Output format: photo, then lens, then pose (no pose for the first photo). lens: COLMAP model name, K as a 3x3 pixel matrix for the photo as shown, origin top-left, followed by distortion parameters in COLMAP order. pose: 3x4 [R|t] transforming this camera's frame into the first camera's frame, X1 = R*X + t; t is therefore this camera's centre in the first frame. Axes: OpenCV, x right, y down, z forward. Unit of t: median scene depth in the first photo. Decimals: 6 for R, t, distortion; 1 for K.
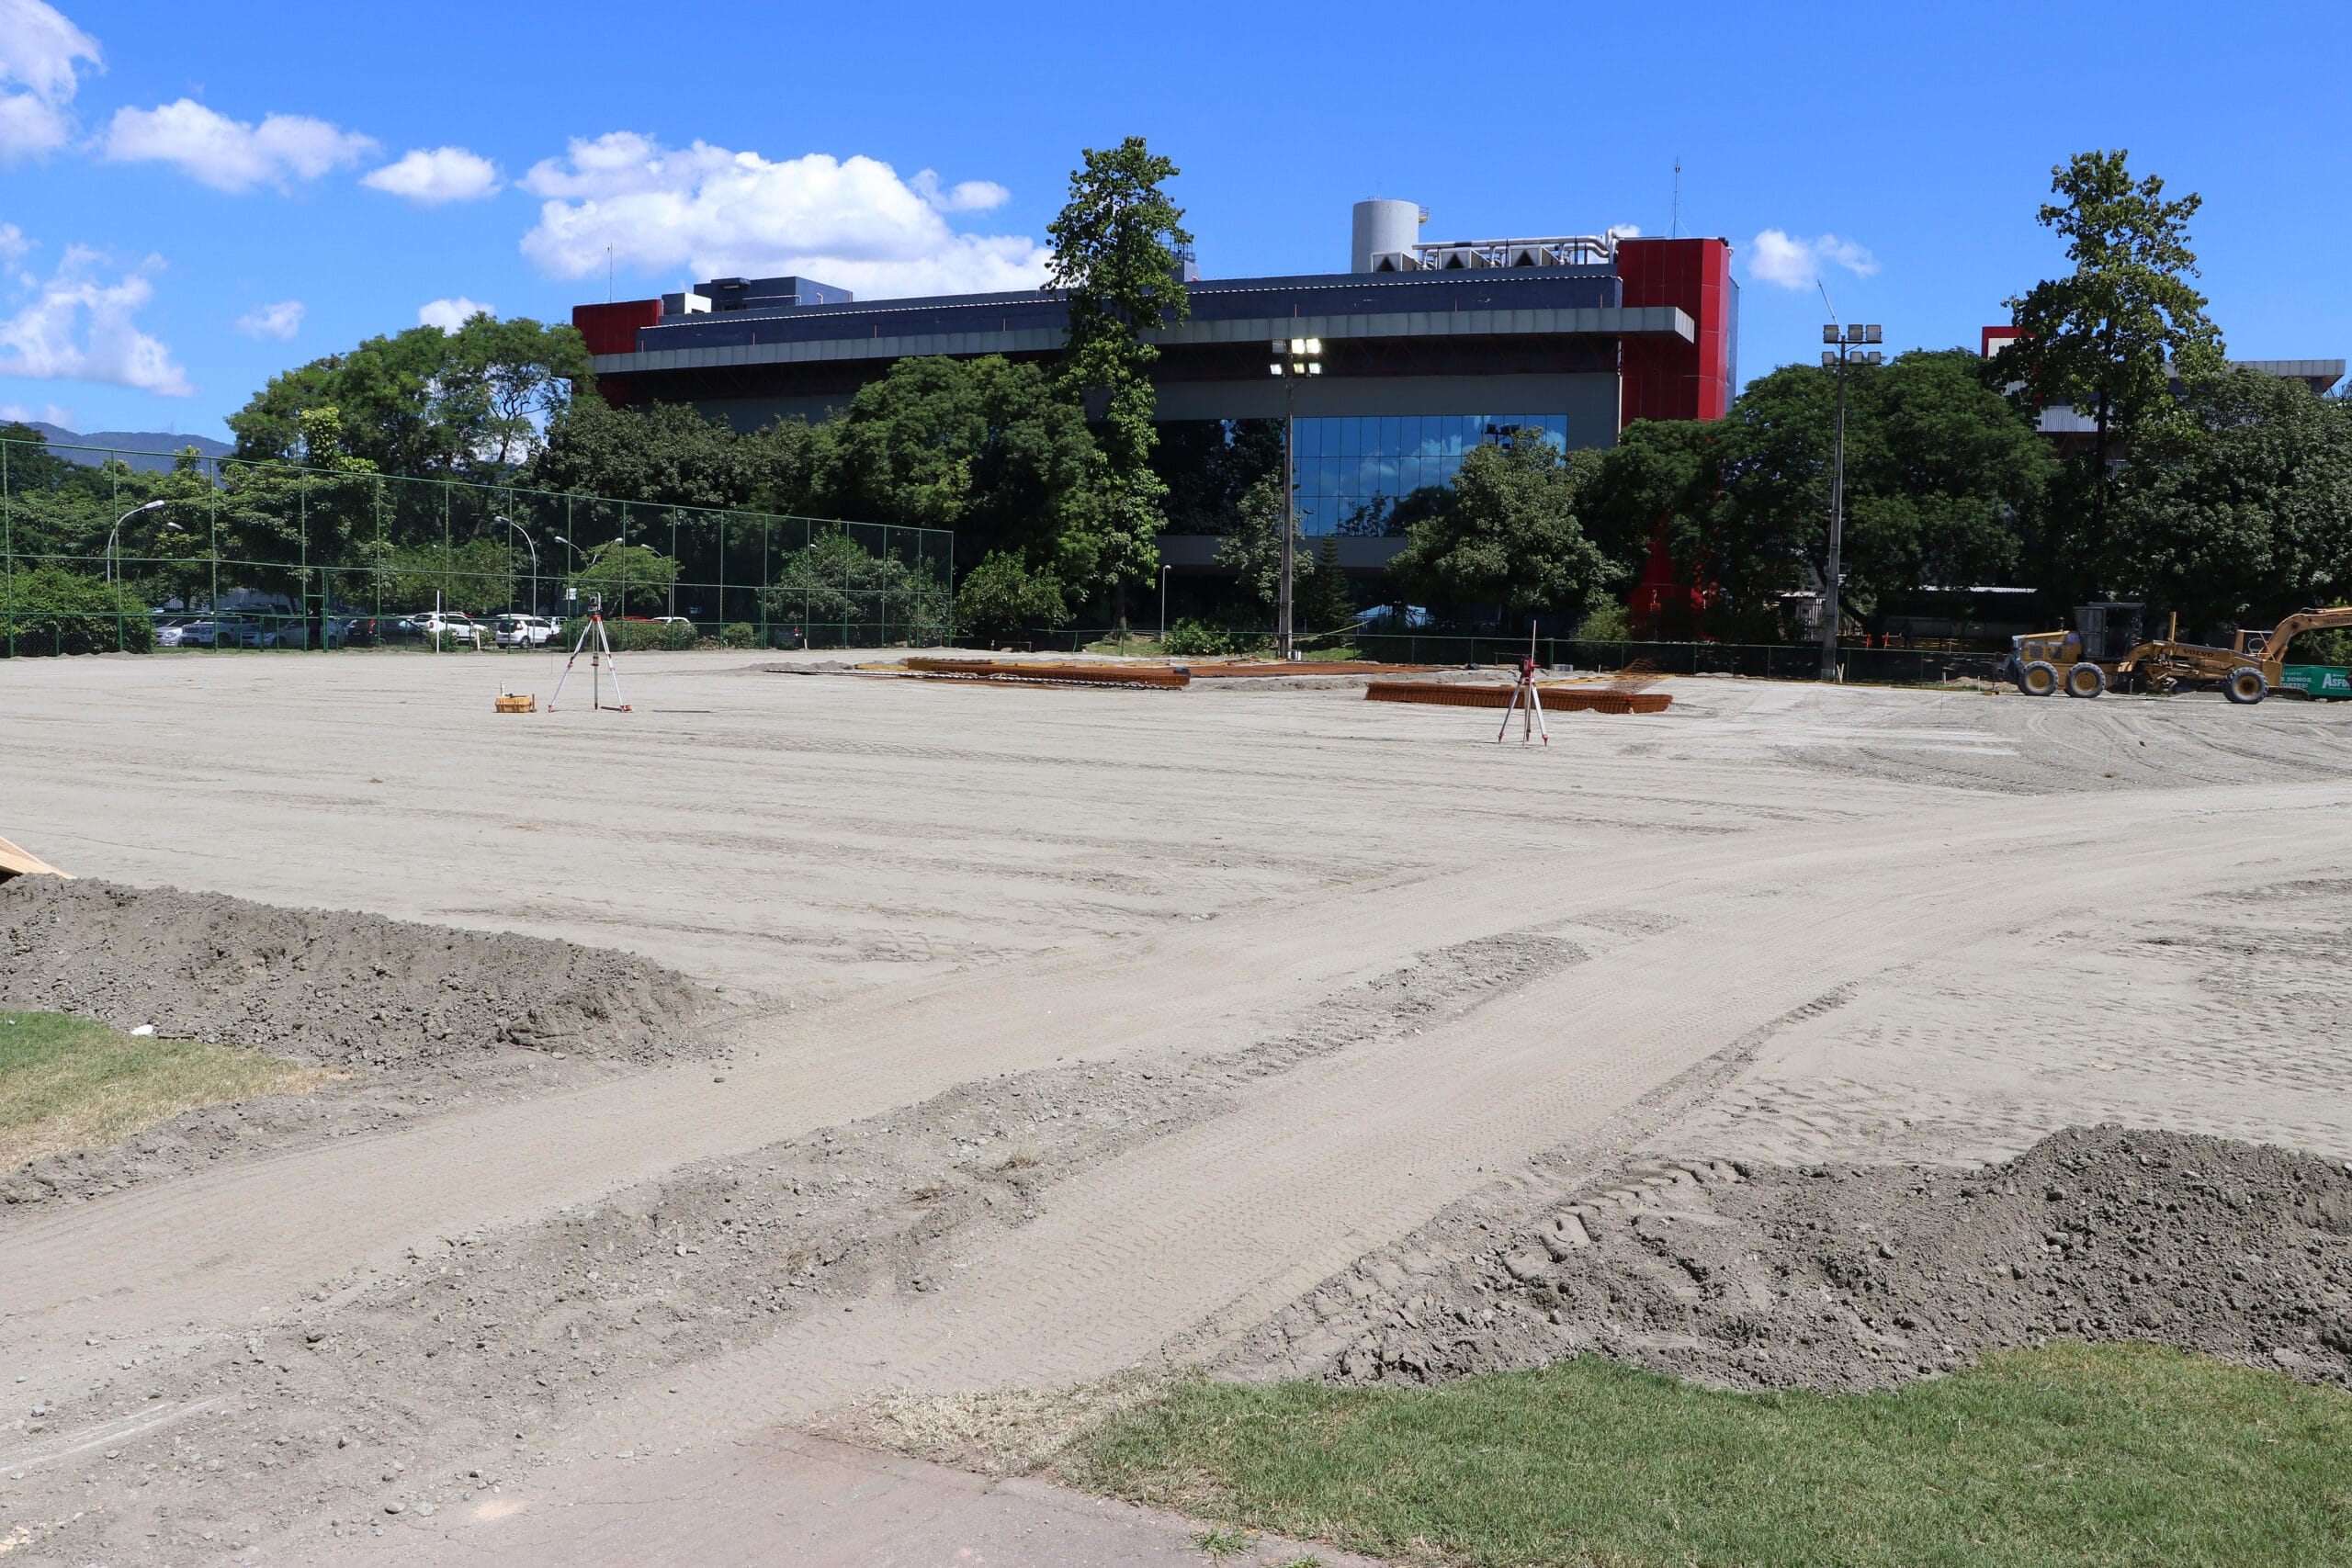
lens RADIAL K [[1884.1, 0, 1176.0], [0, 1884.1, 784.0], [0, 0, 1]] dist [-0.180748, 0.143926]
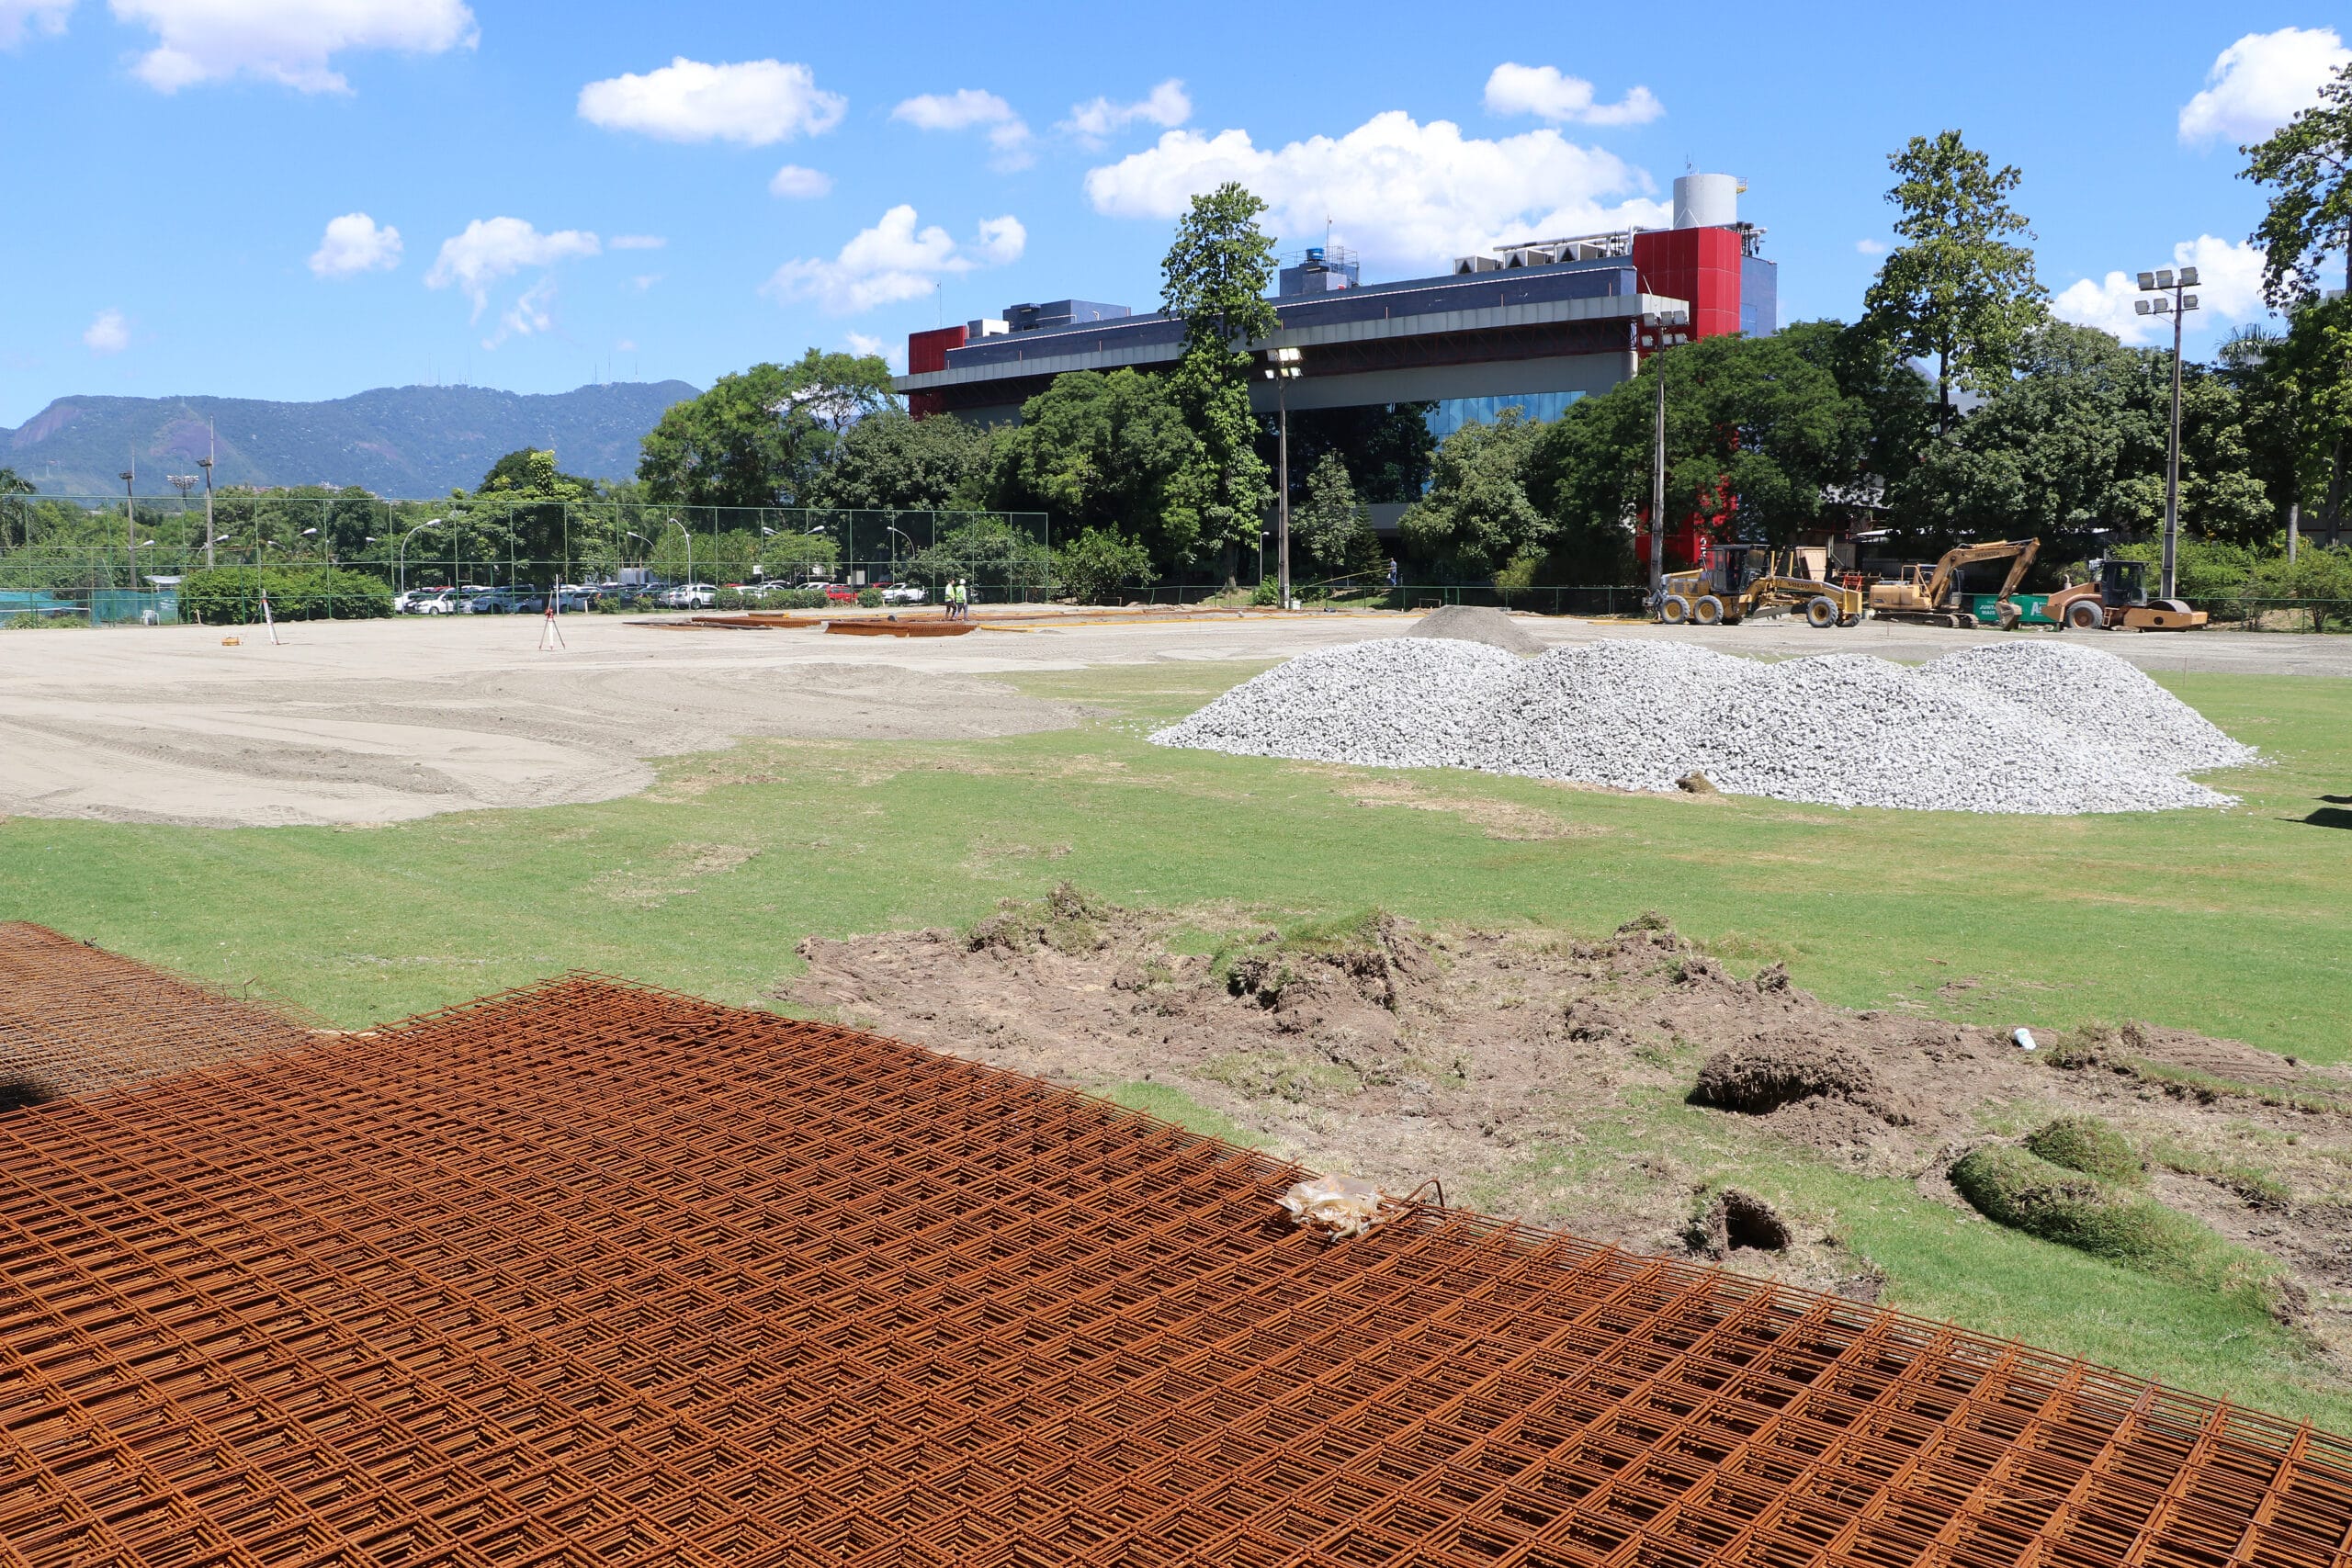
lens RADIAL K [[1884.1, 0, 1176.0], [0, 1884.1, 784.0], [0, 0, 1]] dist [-0.180748, 0.143926]
pose [[0.936355, 0.014570, -0.350753, 0.383103], [-0.006645, 0.999695, 0.023787, 0.018979], [0.350992, -0.019942, 0.936166, -0.168636]]
